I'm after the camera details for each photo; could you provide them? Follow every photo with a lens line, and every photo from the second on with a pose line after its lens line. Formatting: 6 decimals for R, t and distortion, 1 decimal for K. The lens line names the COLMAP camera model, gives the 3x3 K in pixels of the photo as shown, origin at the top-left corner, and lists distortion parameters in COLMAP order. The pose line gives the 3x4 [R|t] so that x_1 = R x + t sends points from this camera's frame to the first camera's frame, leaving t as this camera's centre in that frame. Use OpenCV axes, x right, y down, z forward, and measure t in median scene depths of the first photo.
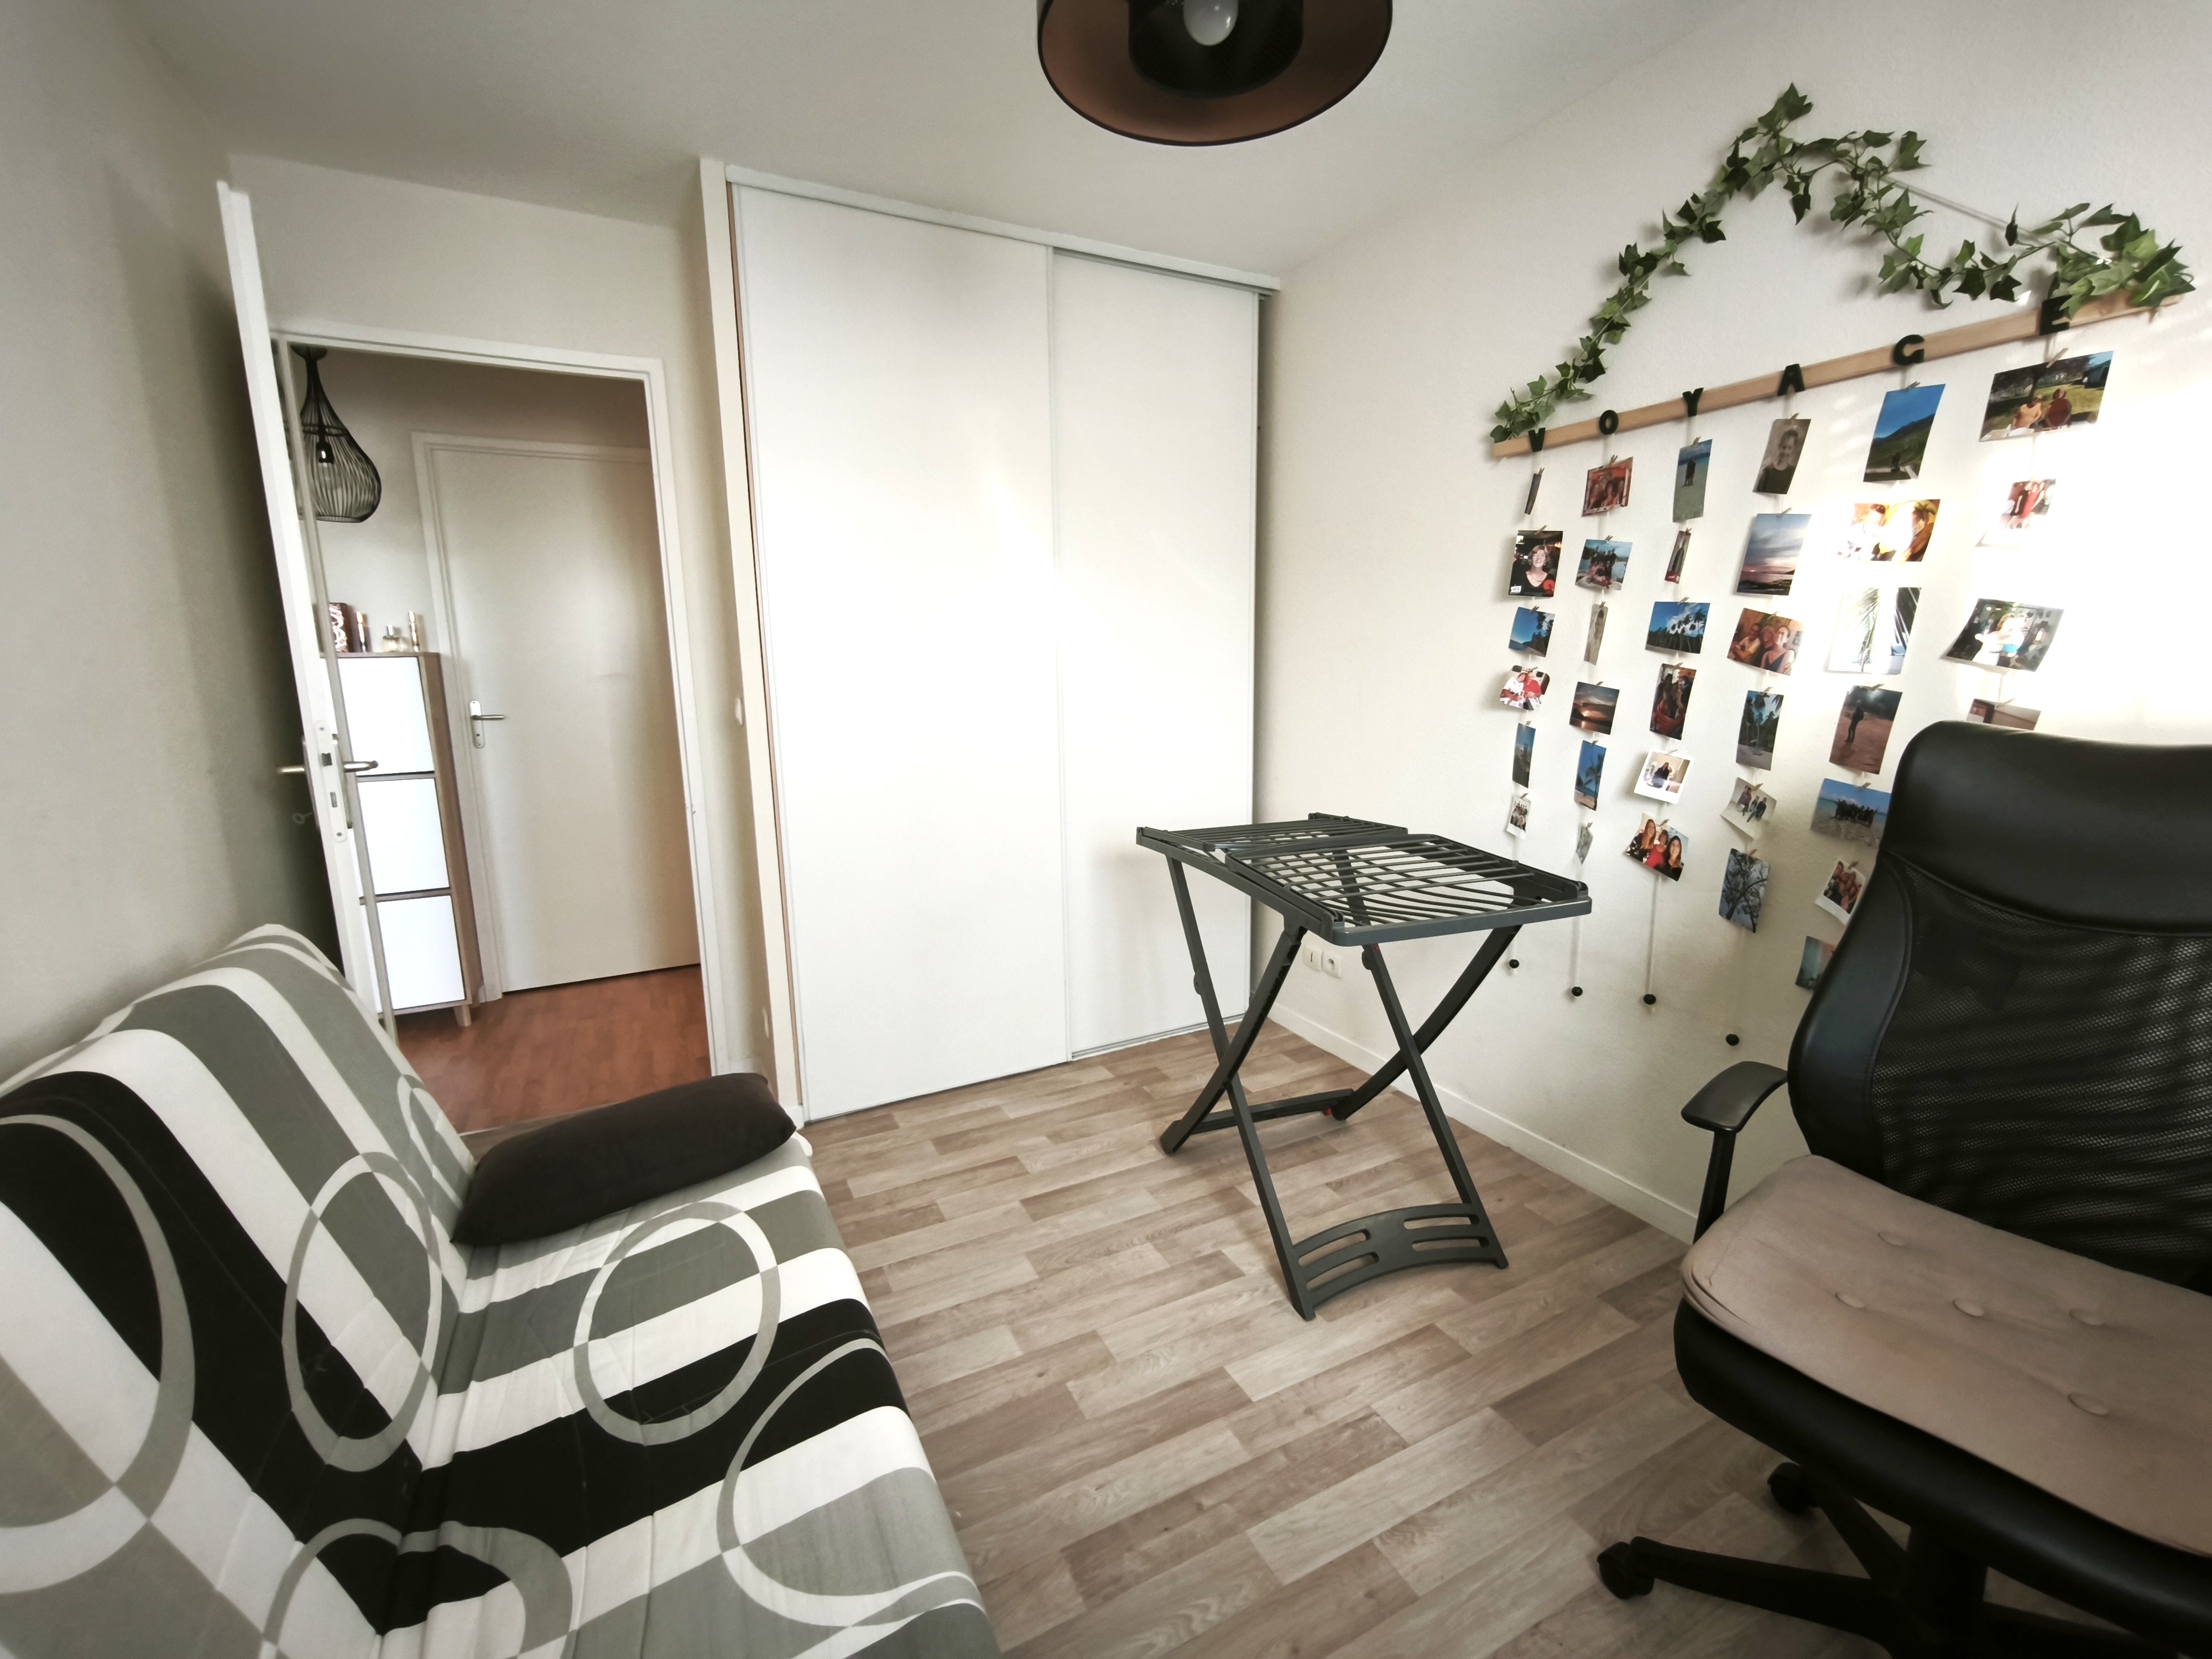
lens RADIAL K [[935.2, 0, 1112.4], [0, 935.2, 822.8], [0, 0, 1]] dist [0.001018, -0.002761]
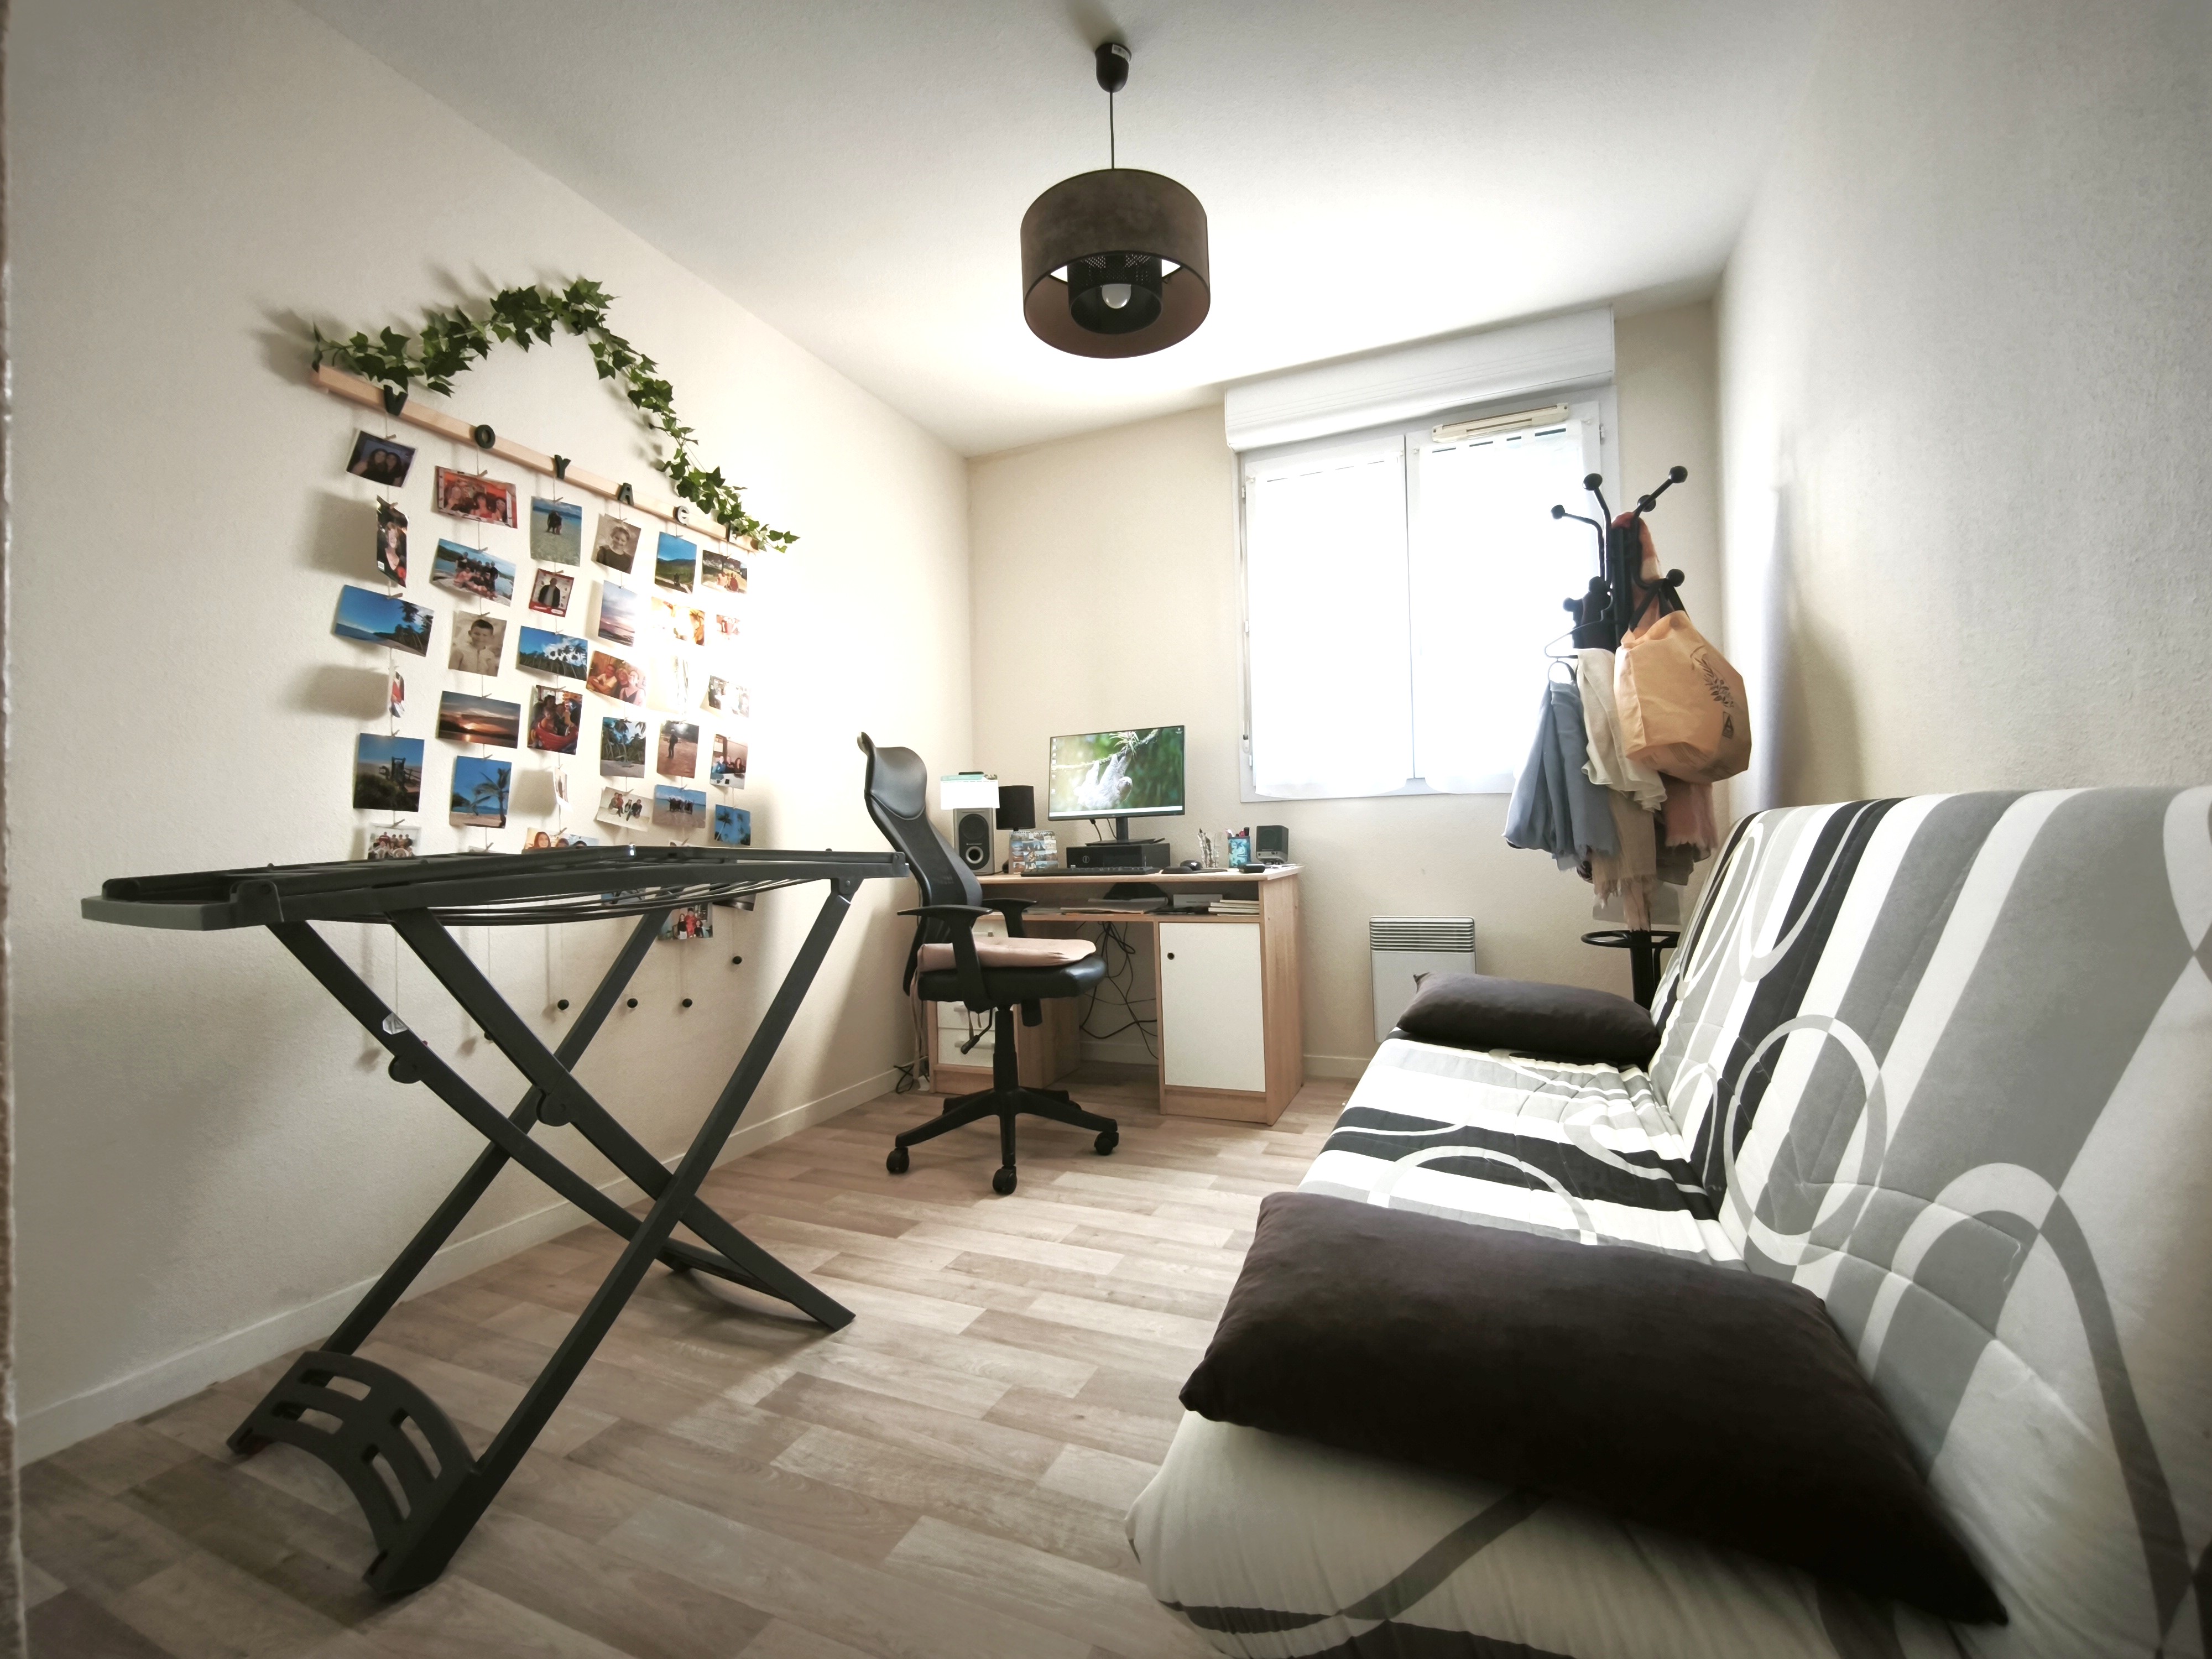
lens RADIAL K [[935.2, 0, 1112.4], [0, 935.2, 822.8], [0, 0, 1]] dist [0.001018, -0.002761]
pose [[-0.636657, 0.048334, 0.769631, -0.714464], [0.169593, 0.982375, 0.078597, 0.014204], [-0.752267, 0.180563, -0.633633, 1.329890]]
